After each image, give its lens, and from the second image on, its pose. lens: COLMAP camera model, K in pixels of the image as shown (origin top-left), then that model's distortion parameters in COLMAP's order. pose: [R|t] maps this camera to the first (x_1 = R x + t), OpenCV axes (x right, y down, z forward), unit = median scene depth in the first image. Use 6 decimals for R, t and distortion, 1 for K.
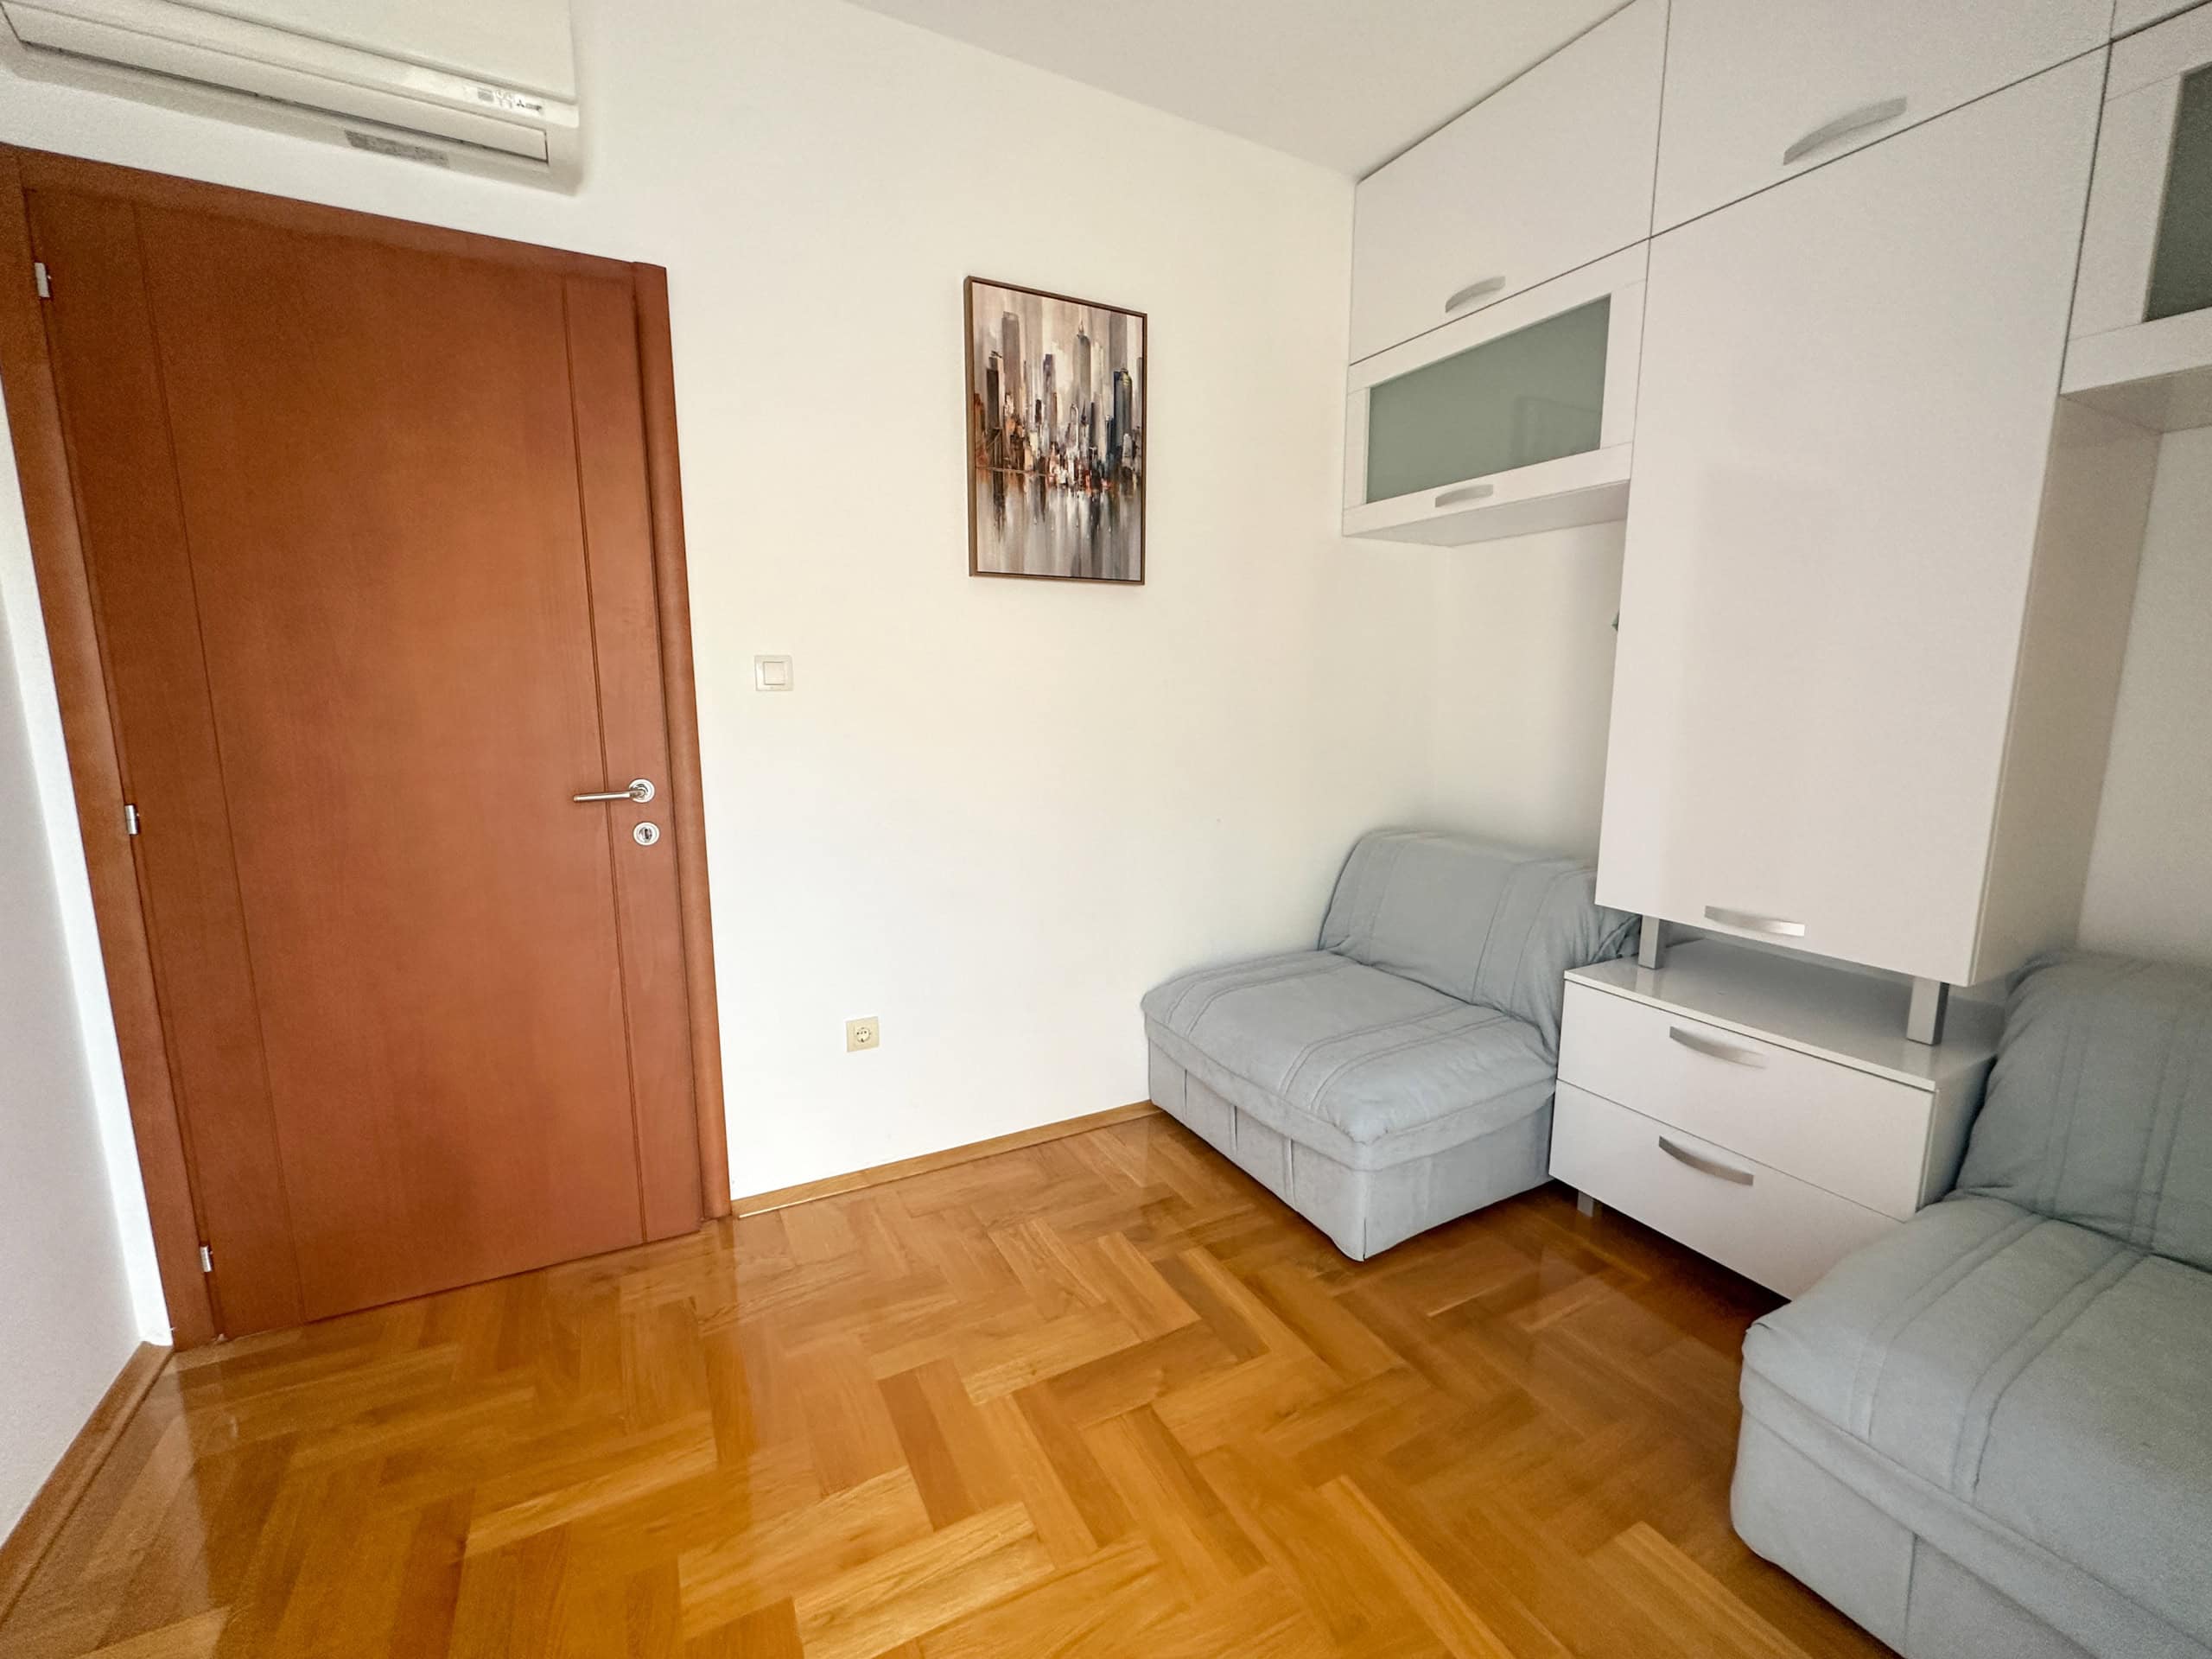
lens RADIAL K [[914.7, 0, 1105.1], [0, 914.7, 833.2], [0, 0, 1]] dist [-0.001363, 0.000321]
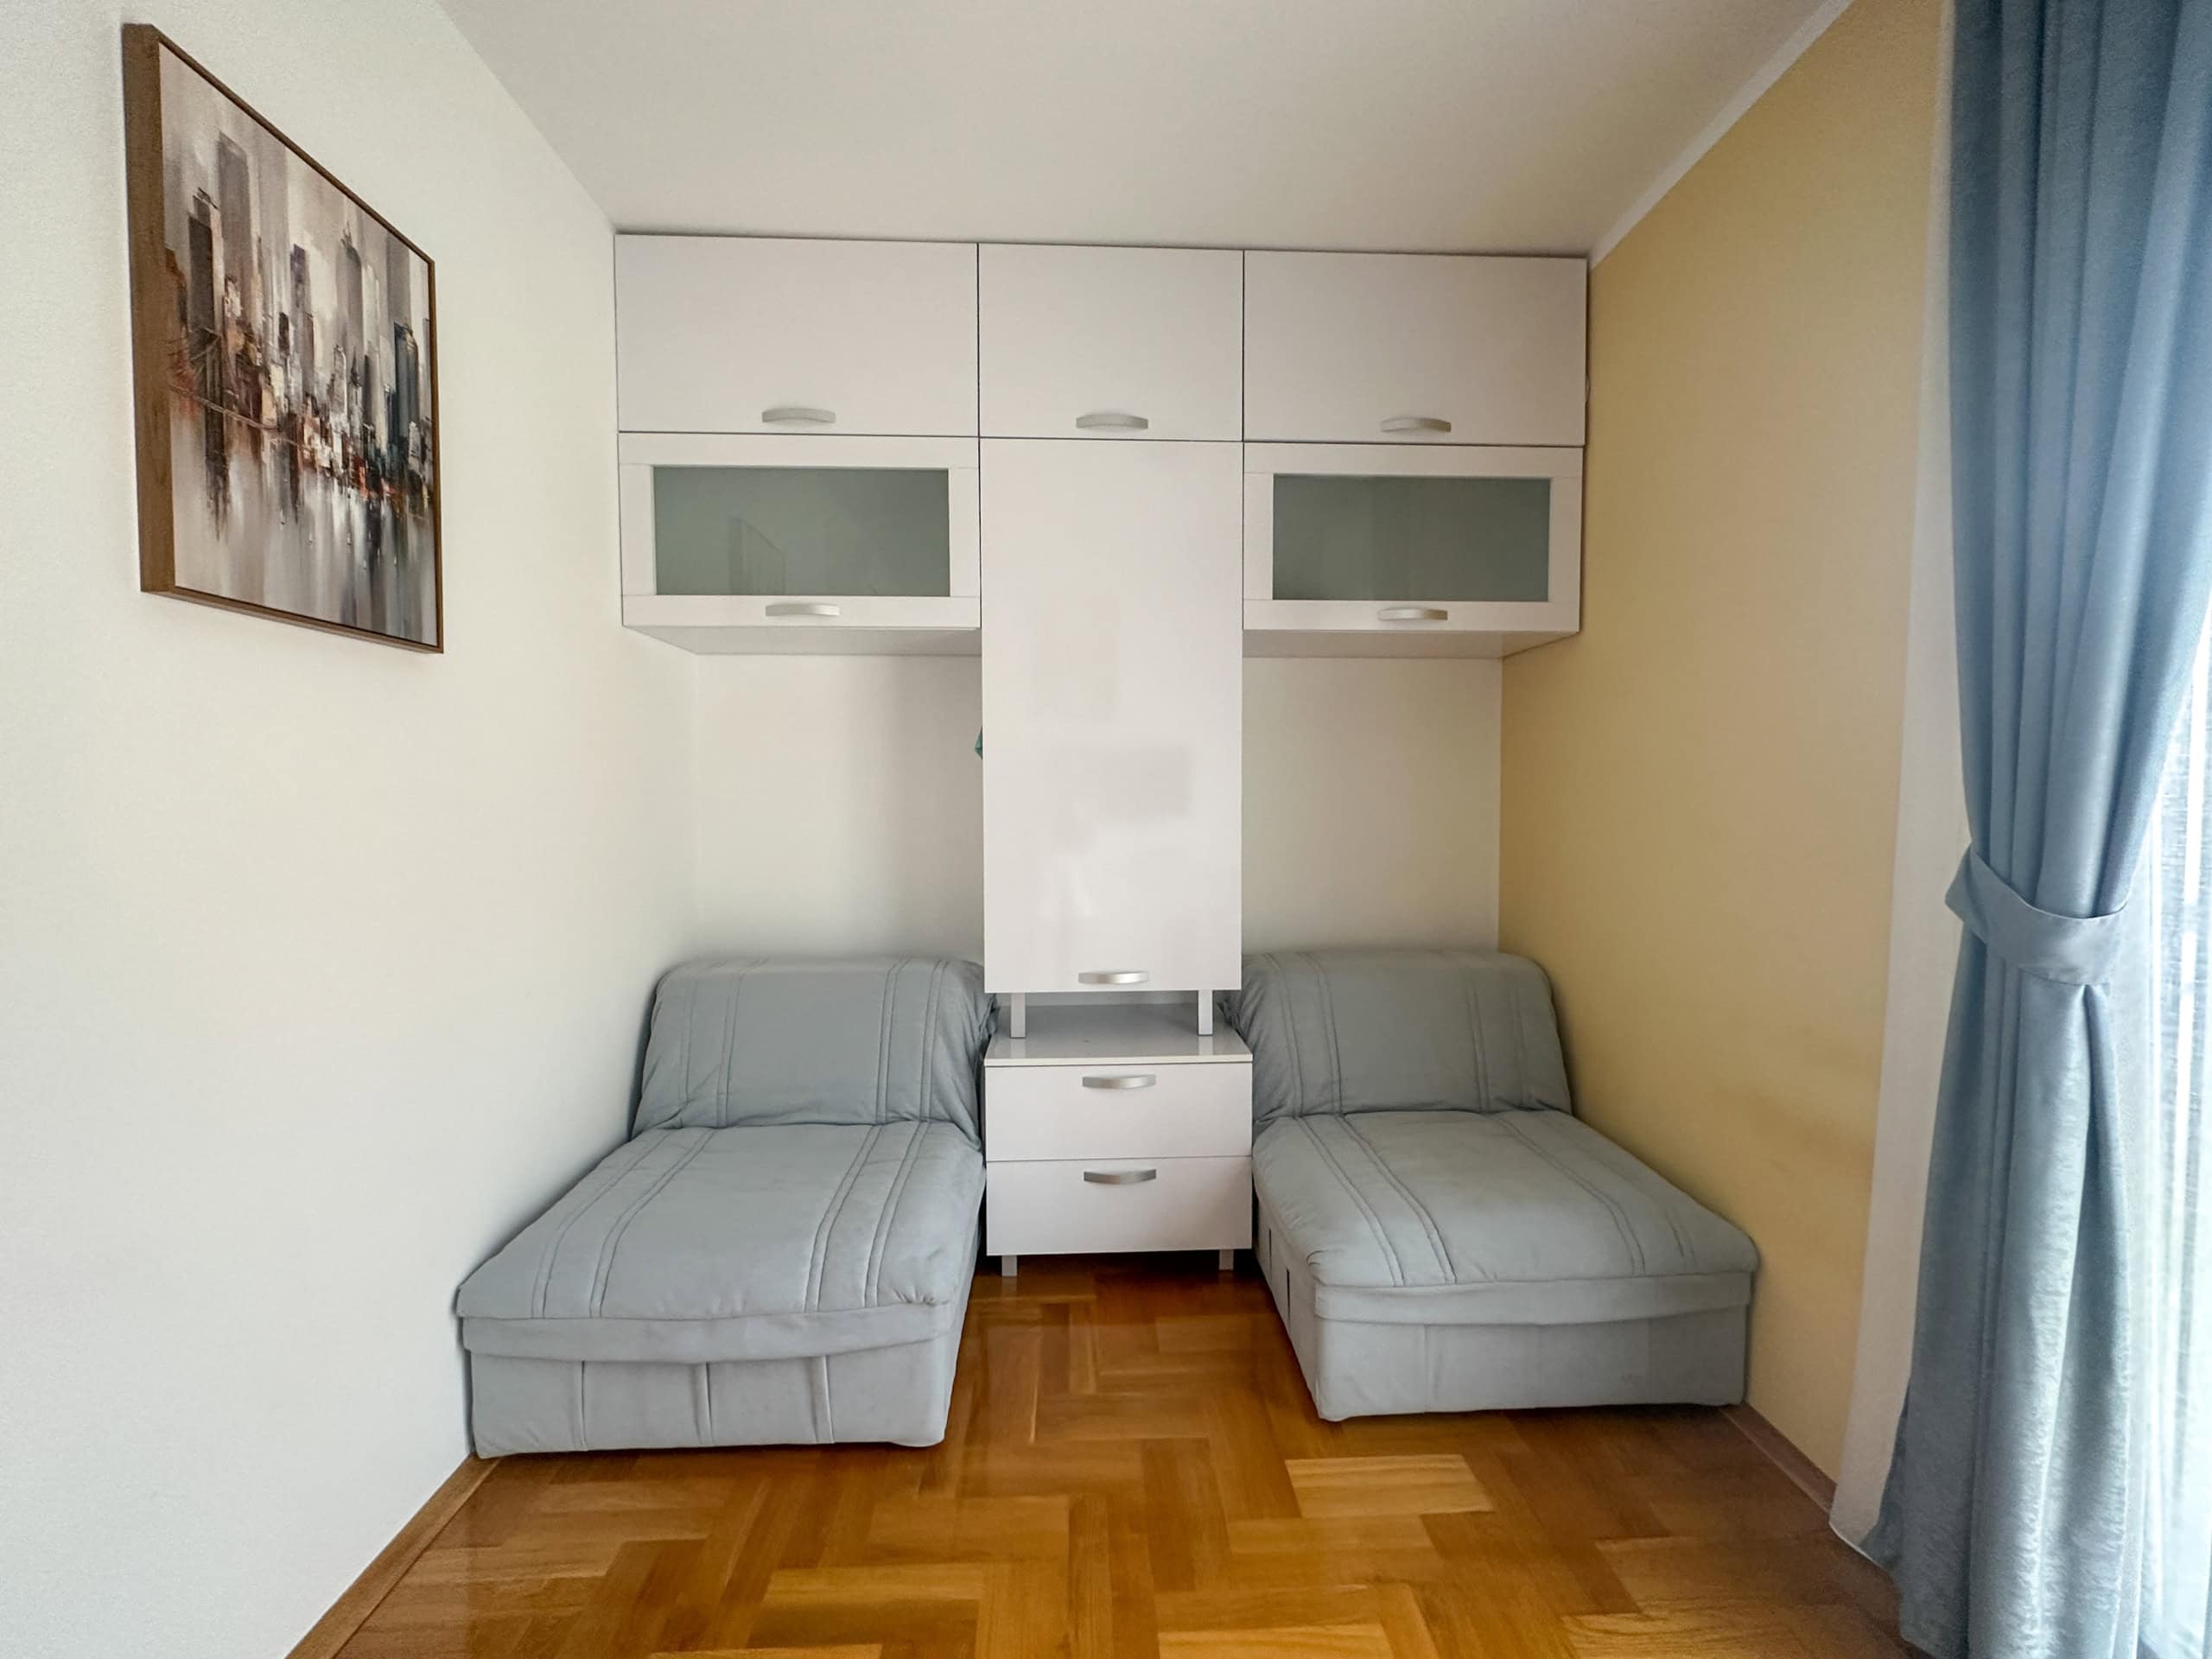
lens RADIAL K [[894.1, 0, 1113.0], [0, 894.1, 832.7], [0, 0, 1]] dist [-0.002382, -0.000022]
pose [[0.435596, -0.039827, 0.899261, -0.356651], [0.148952, 0.988437, -0.028375, -0.059376], [-0.887733, 0.146307, 0.436491, 0.339325]]
